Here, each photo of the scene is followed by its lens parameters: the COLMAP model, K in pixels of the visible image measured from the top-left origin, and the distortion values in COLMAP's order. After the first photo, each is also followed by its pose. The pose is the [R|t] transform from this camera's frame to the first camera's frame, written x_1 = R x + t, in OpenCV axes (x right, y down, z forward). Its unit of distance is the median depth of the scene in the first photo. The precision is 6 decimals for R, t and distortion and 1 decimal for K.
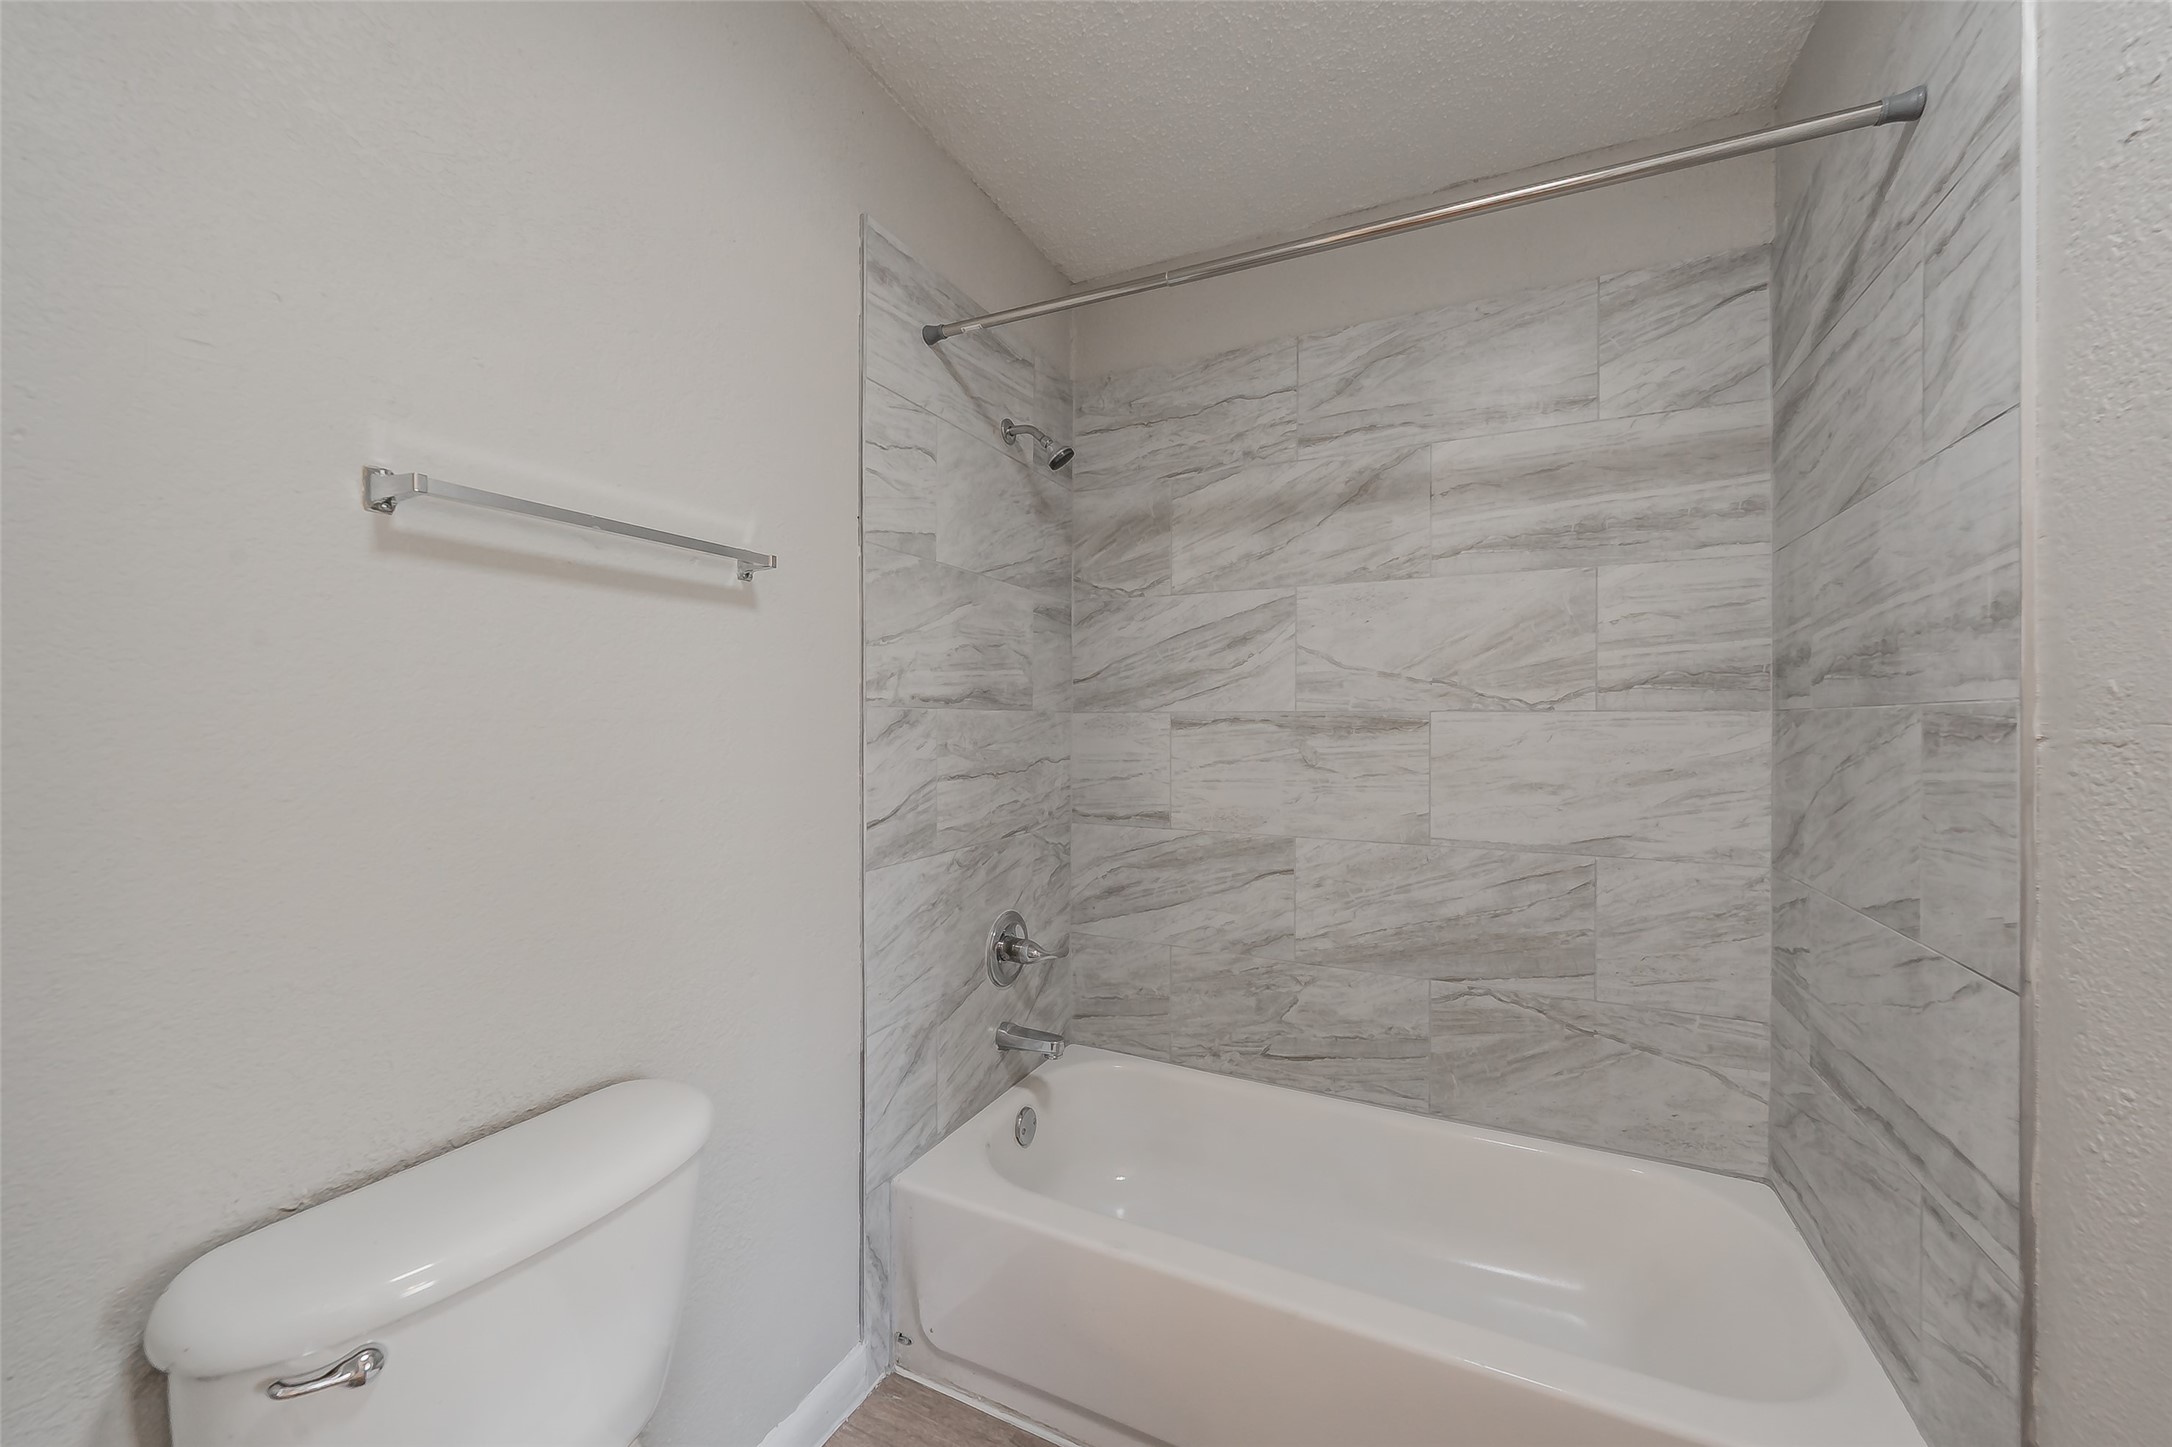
lens RADIAL K [[822.8, 0, 1086.0], [0, 822.8, 723.5], [0, 0, 1]] dist [-0.000603, -0.000128]
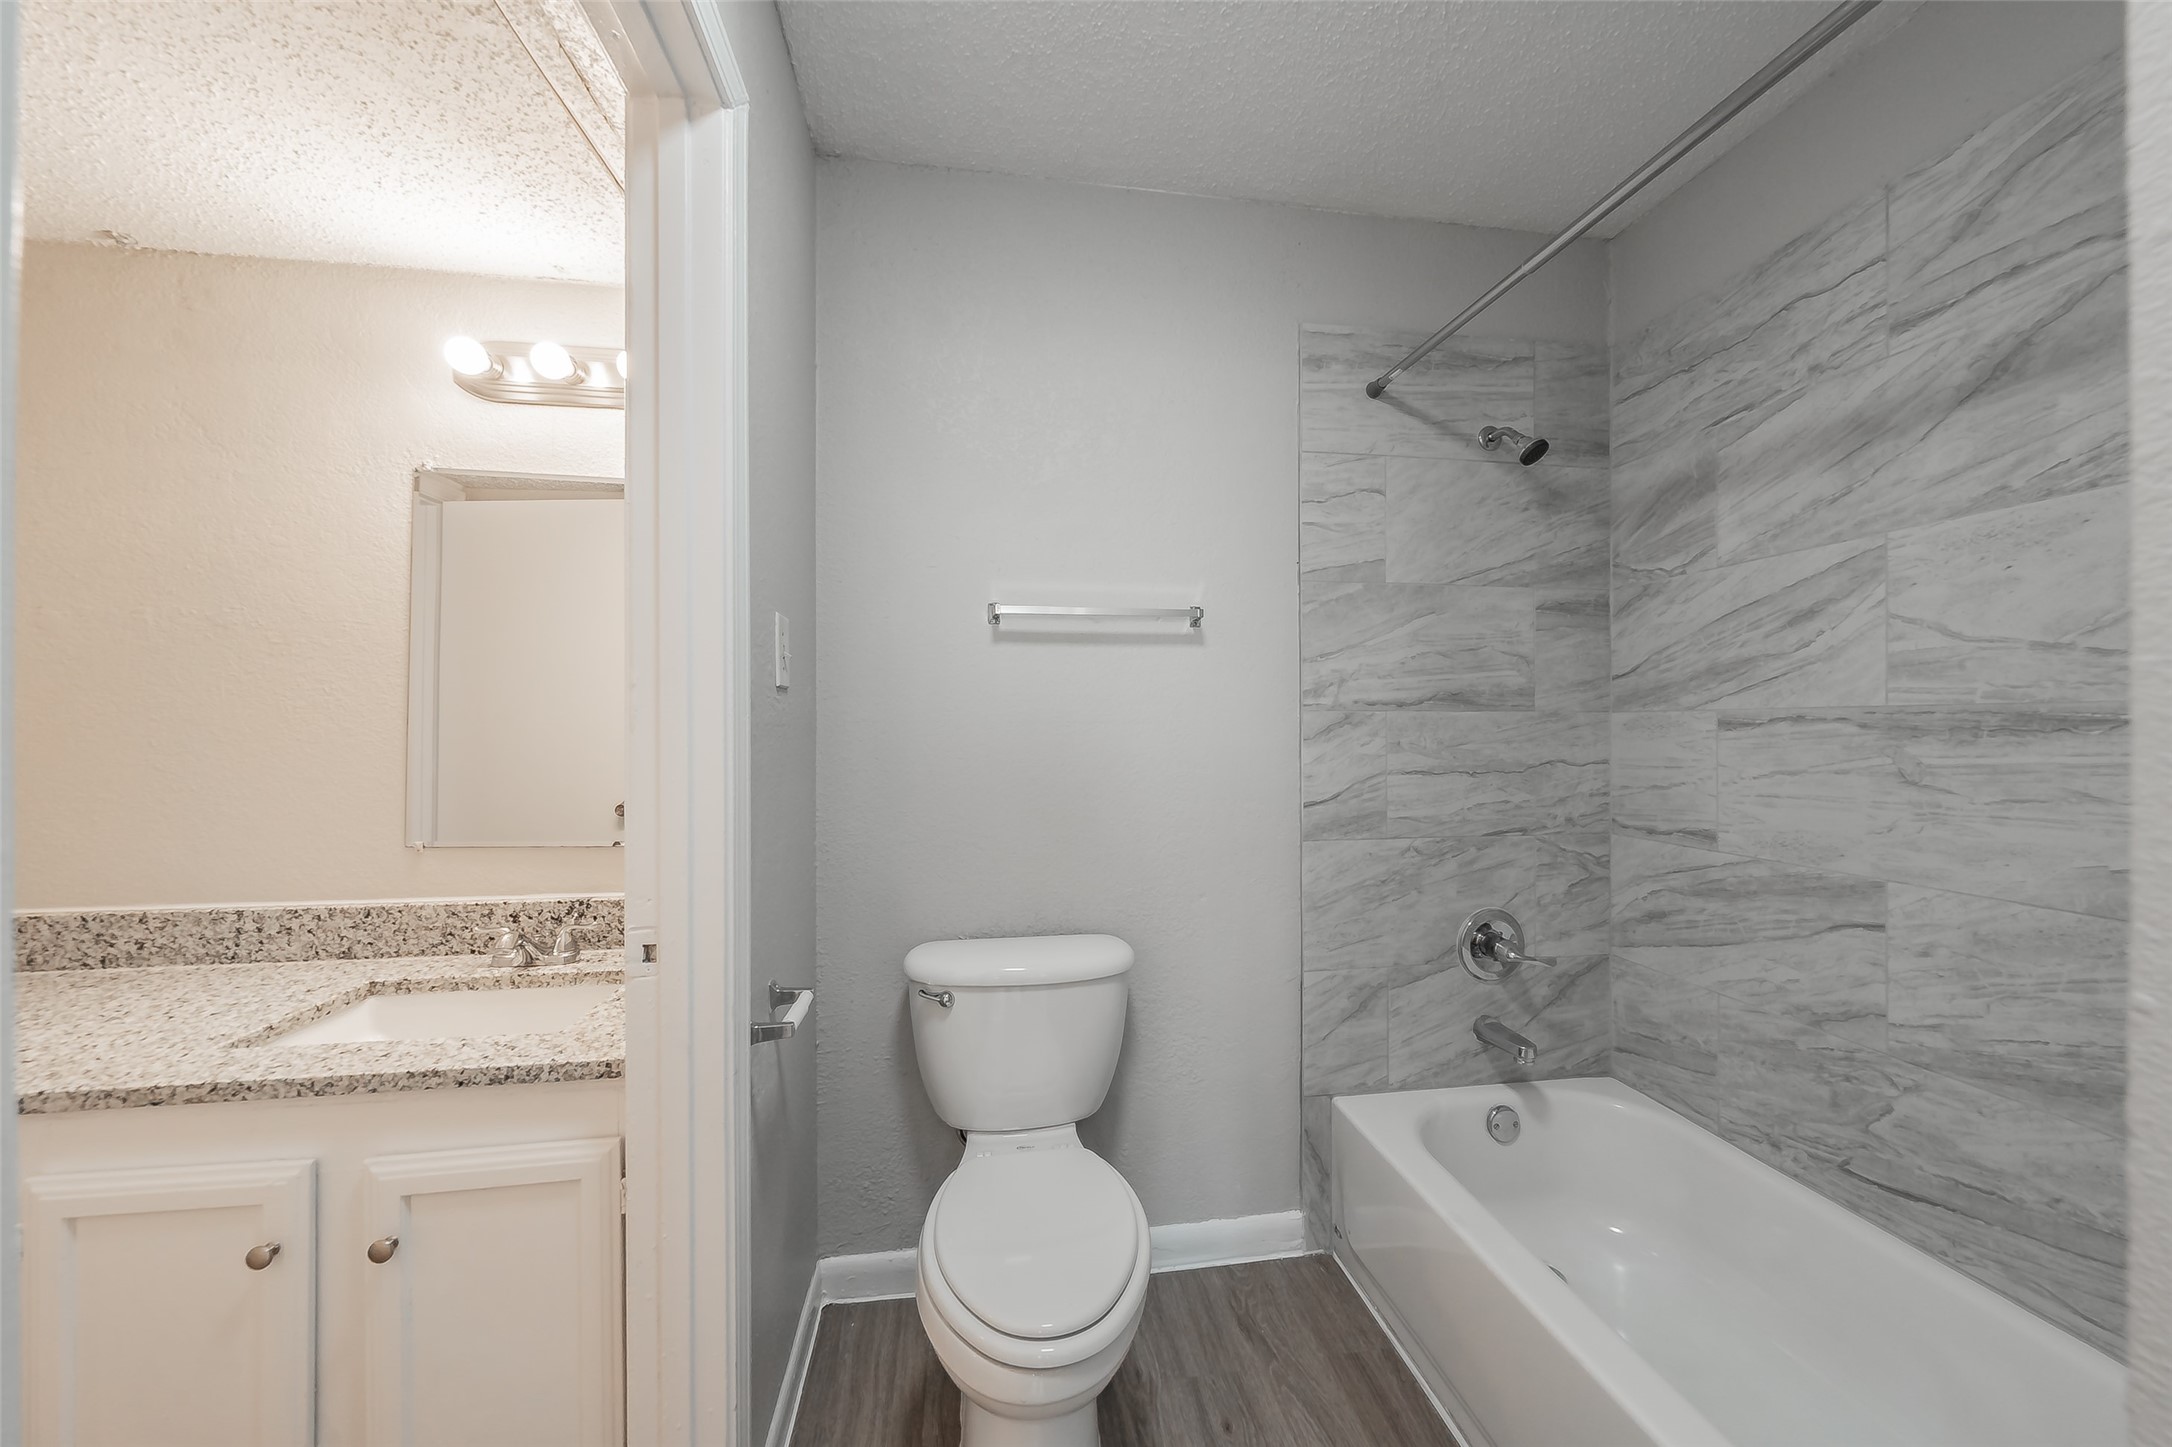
lens RADIAL K [[788.4, 0, 1058.7], [0, 788.4, 726.4], [0, 0, 1]] dist [0.000744, -0.000087]
pose [[0.545659, -0.001181, -0.838007, 0.458365], [0.000648, 0.999999, -0.000987, 0.003641], [0.838007, -0.000005, 0.545659, 0.018461]]
